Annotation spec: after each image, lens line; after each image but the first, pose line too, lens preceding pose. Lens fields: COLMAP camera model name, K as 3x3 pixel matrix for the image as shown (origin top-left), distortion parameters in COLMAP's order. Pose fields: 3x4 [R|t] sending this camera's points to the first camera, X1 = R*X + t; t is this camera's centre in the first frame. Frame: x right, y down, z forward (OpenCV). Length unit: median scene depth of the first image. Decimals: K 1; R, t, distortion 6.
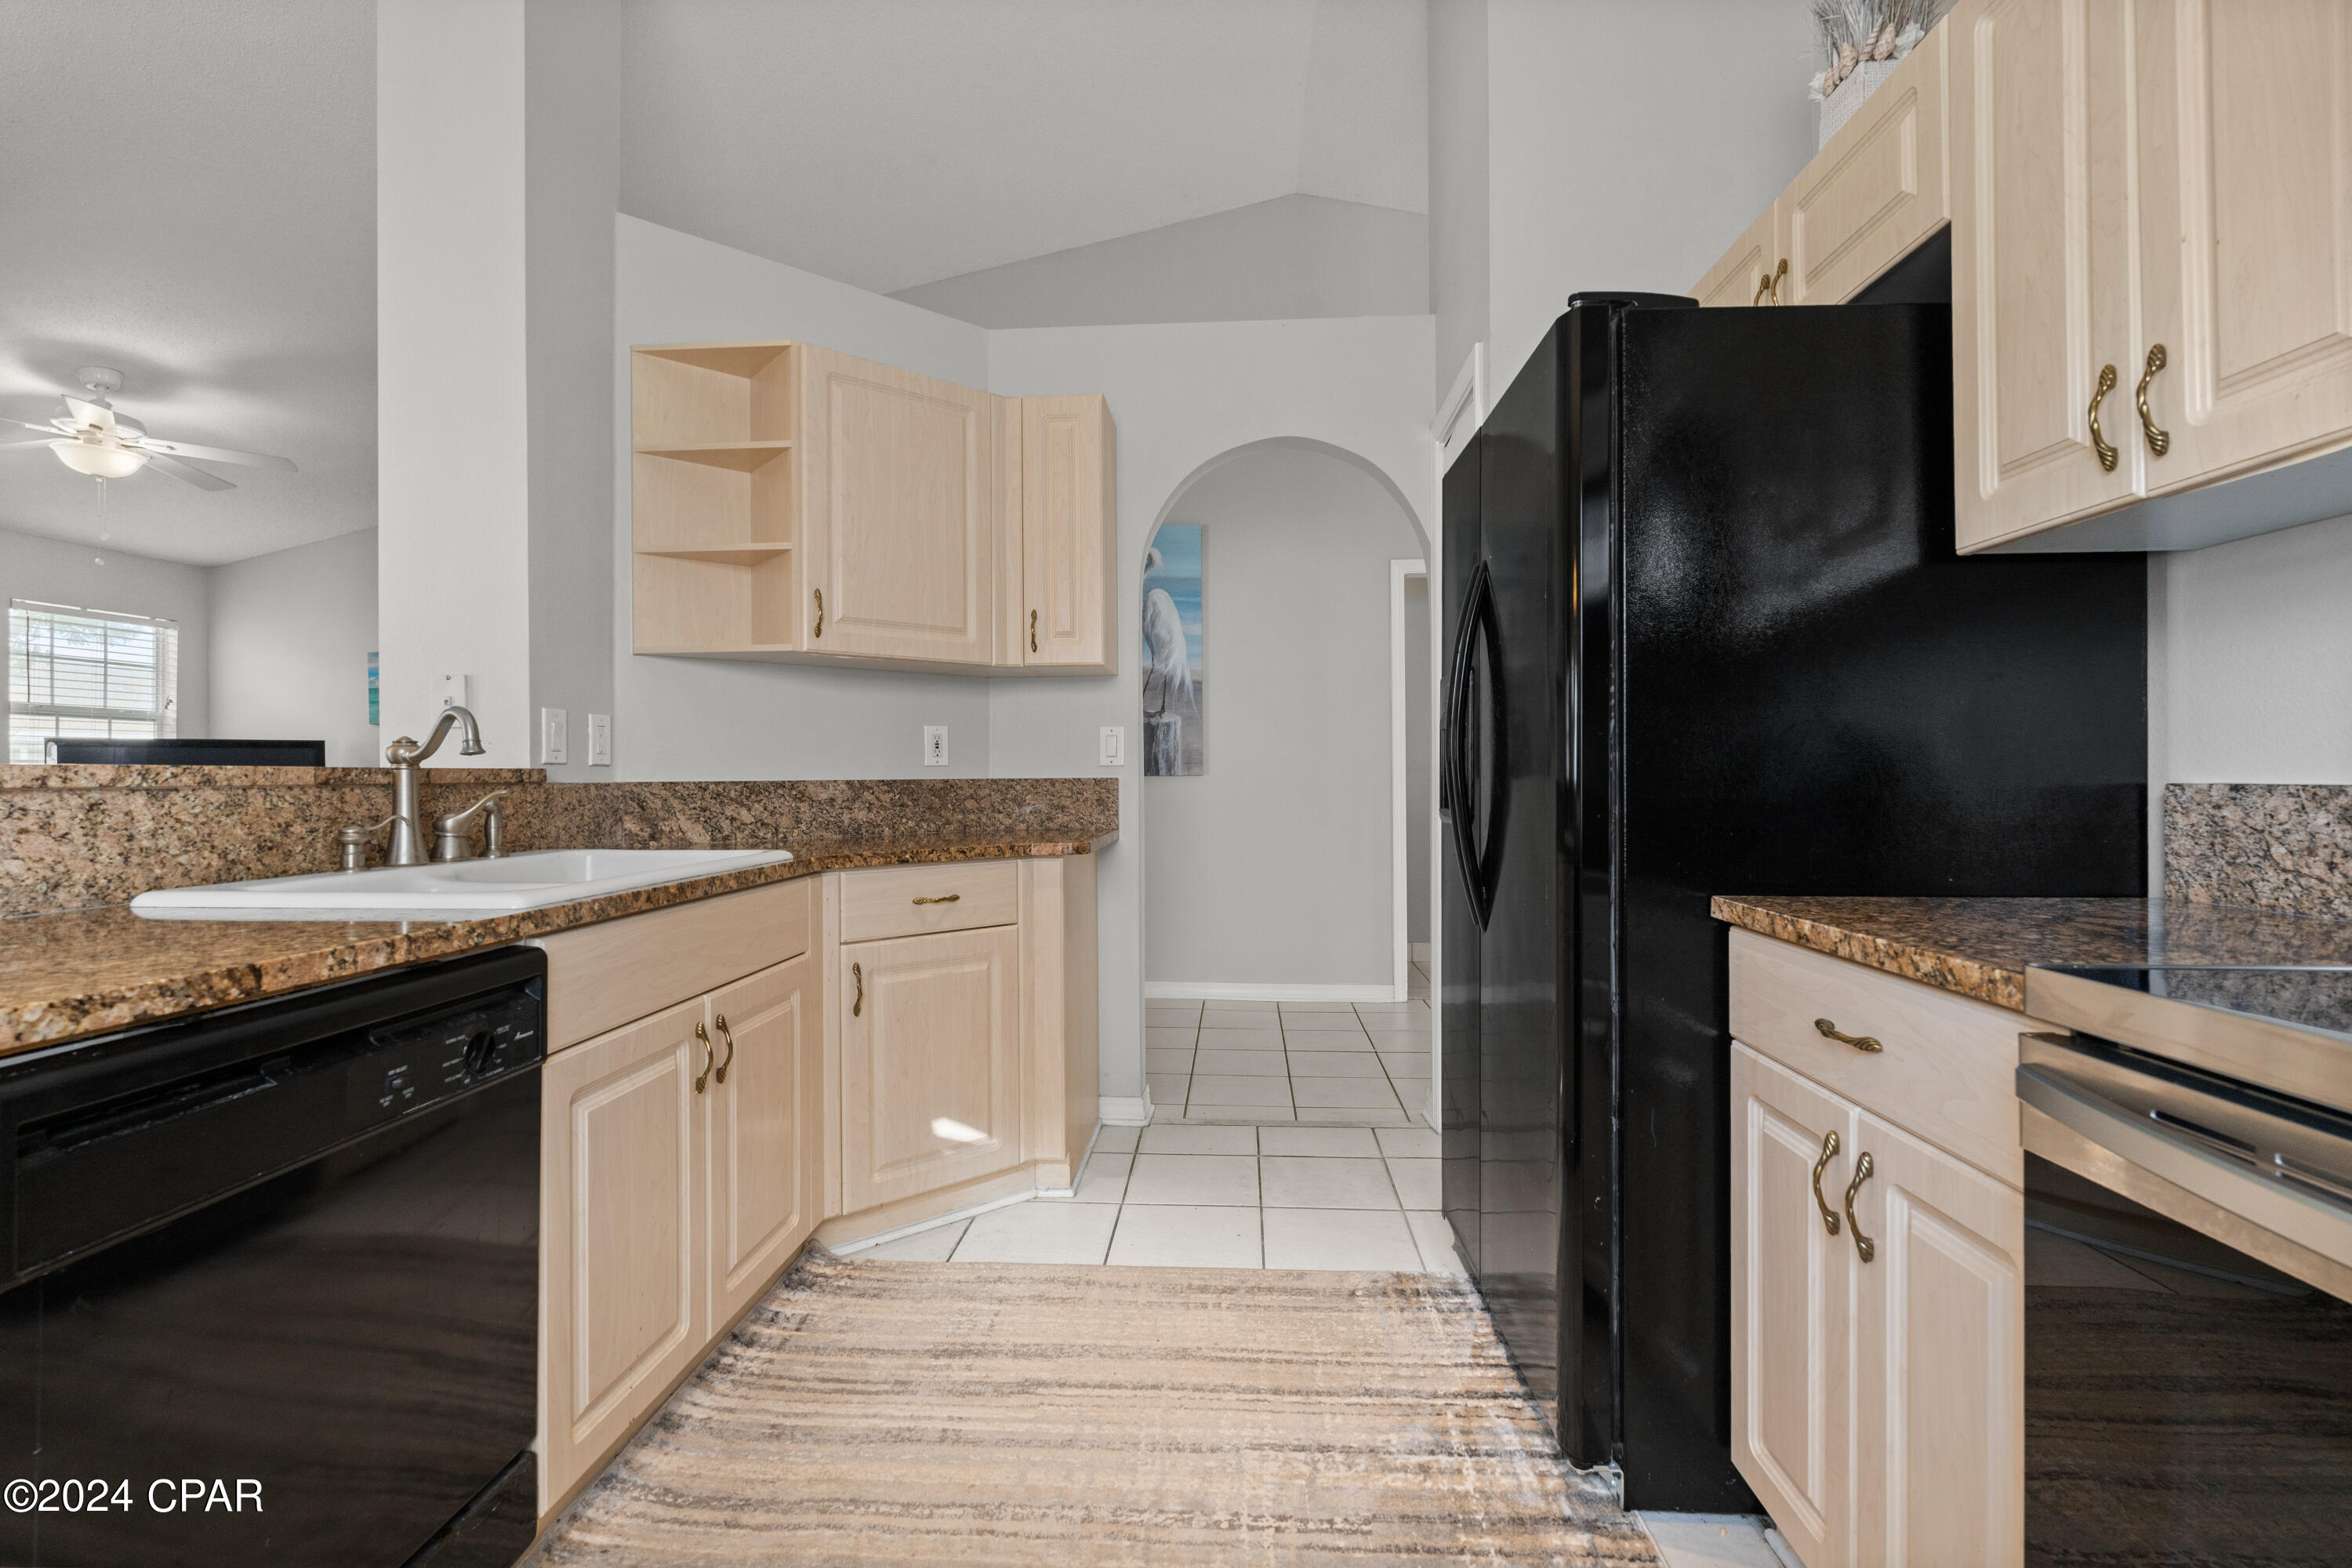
lens RADIAL K [[1045.6, 0, 1181.0], [0, 1045.6, 776.3], [0, 0, 1]] dist [-0.002200, 0.000284]
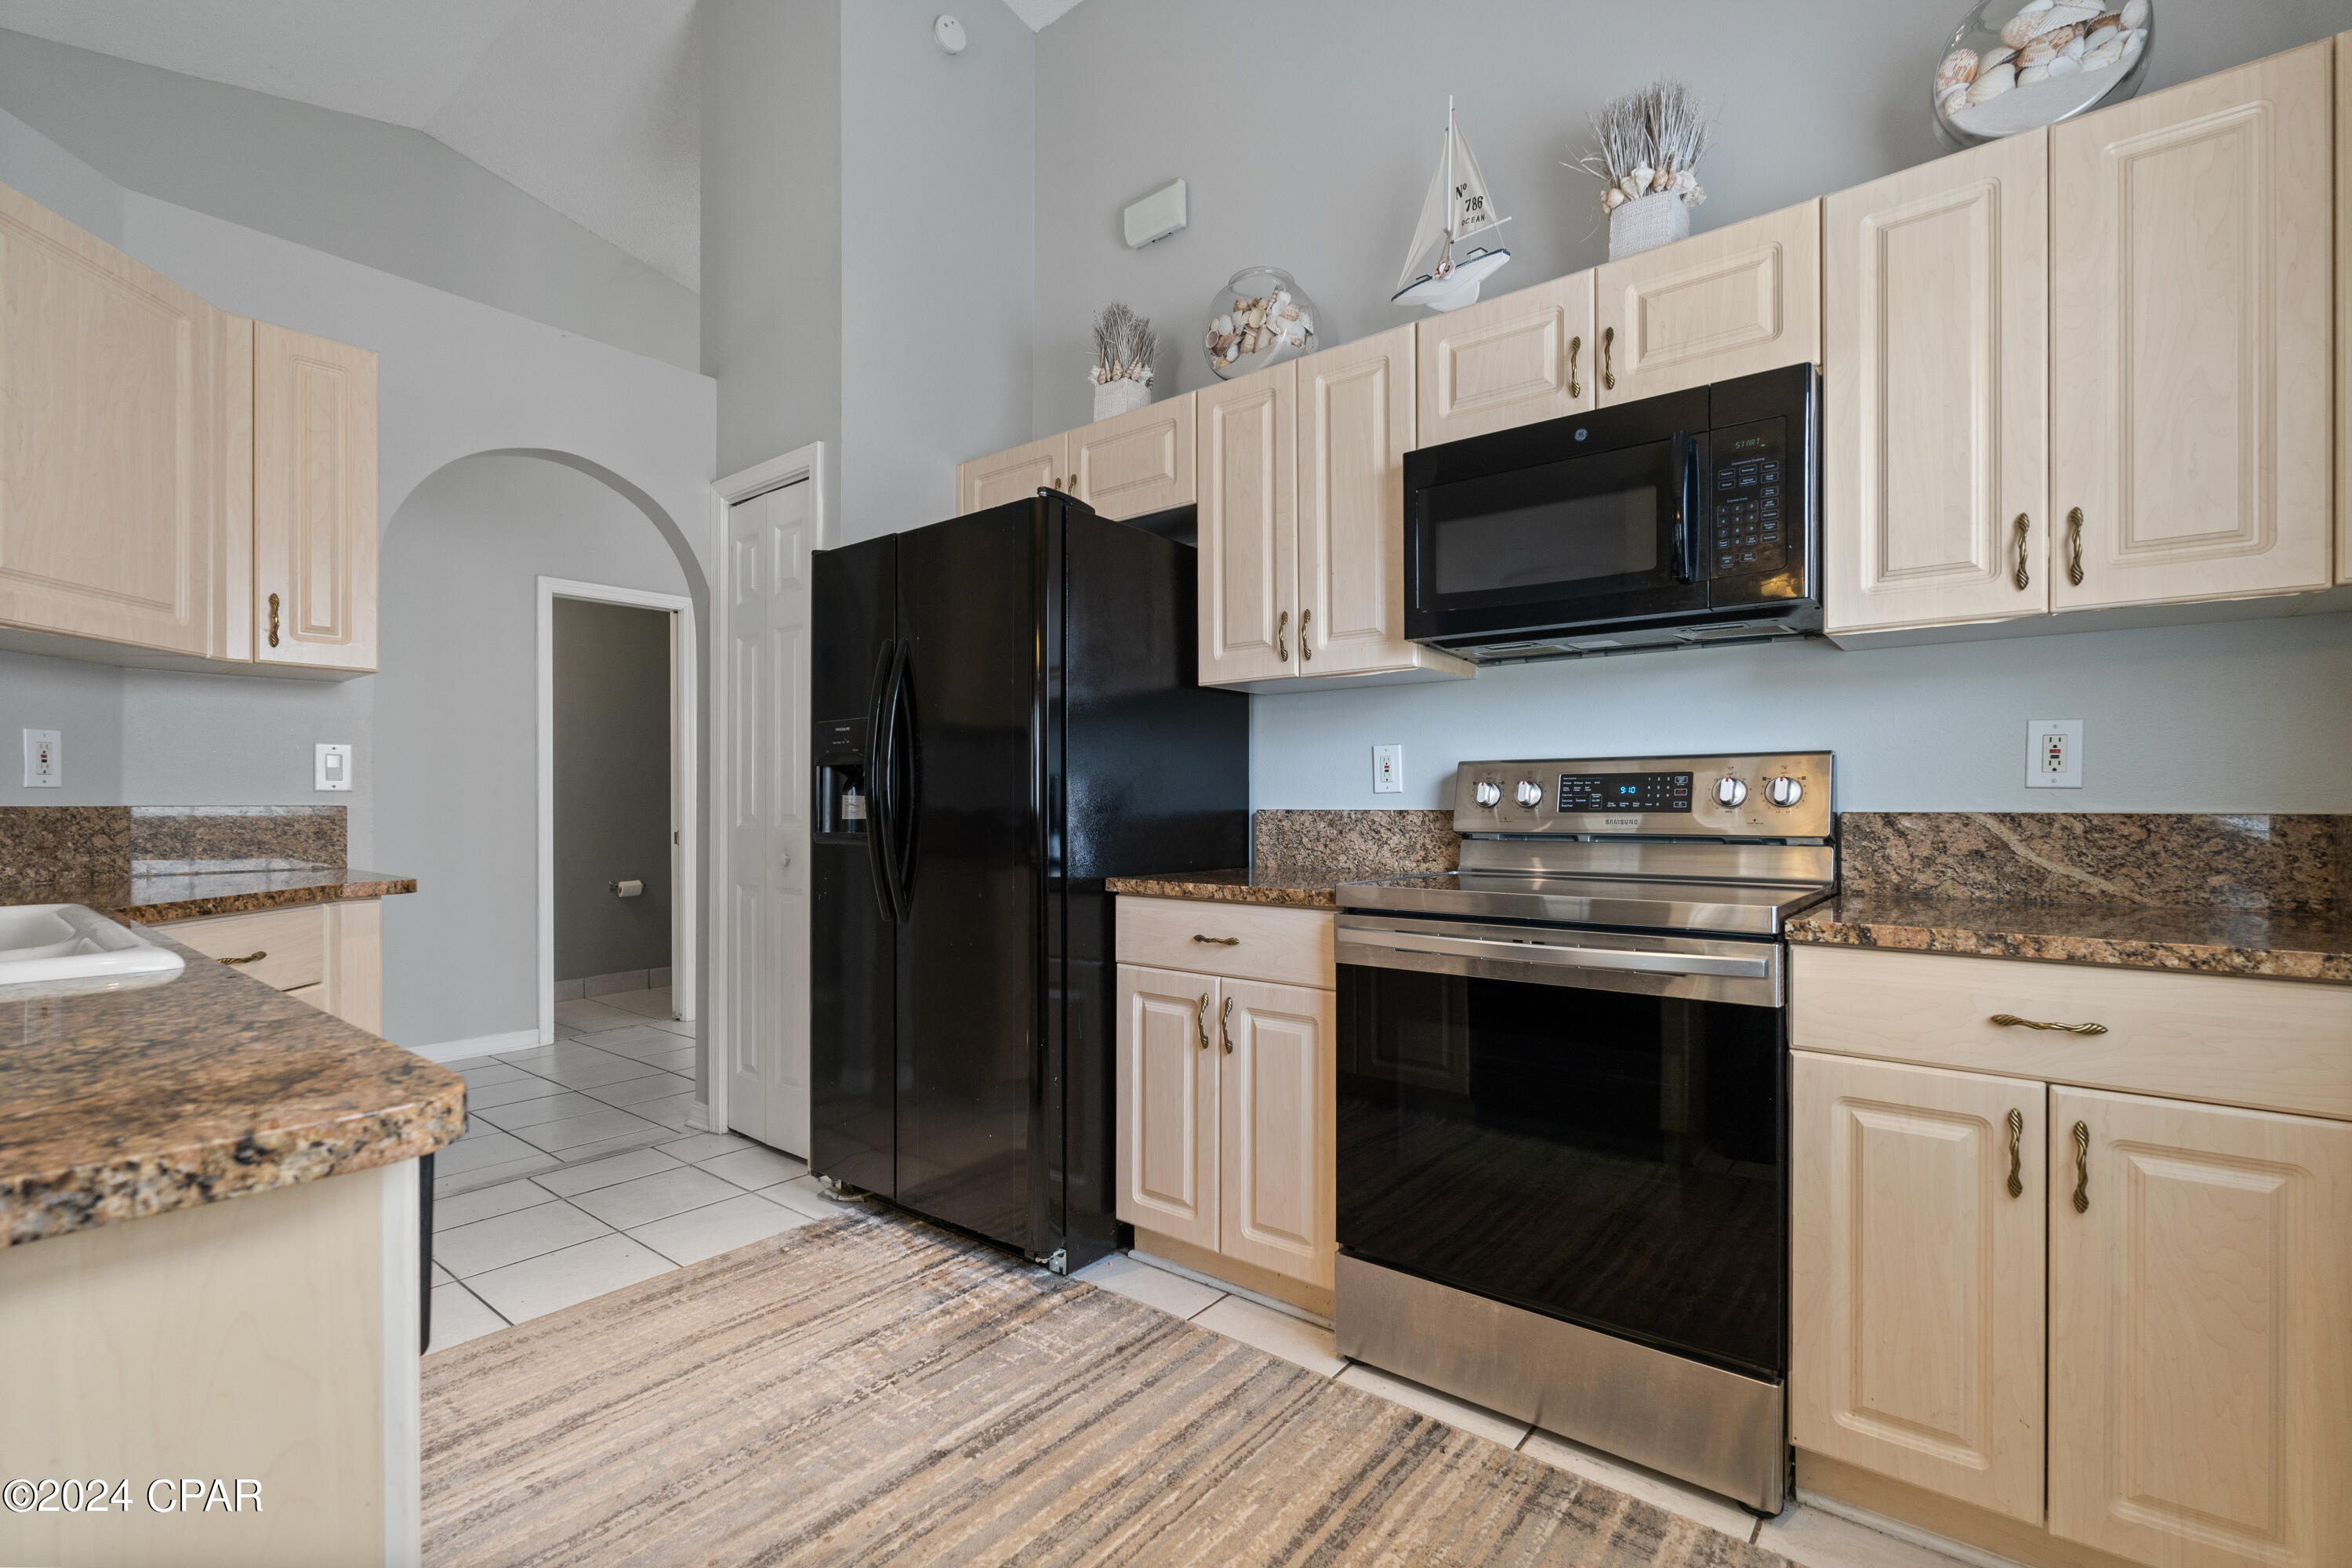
lens RADIAL K [[1019.4, 0, 1199.2], [0, 1019.4, 810.2], [0, 0, 1]] dist [-0.000073, 0.000293]
pose [[0.577153, 0.000124, 0.816636, -0.571506], [-0.002193, 0.999997, 0.001398, 0.004339], [-0.816633, -0.002597, 0.577151, -0.032776]]
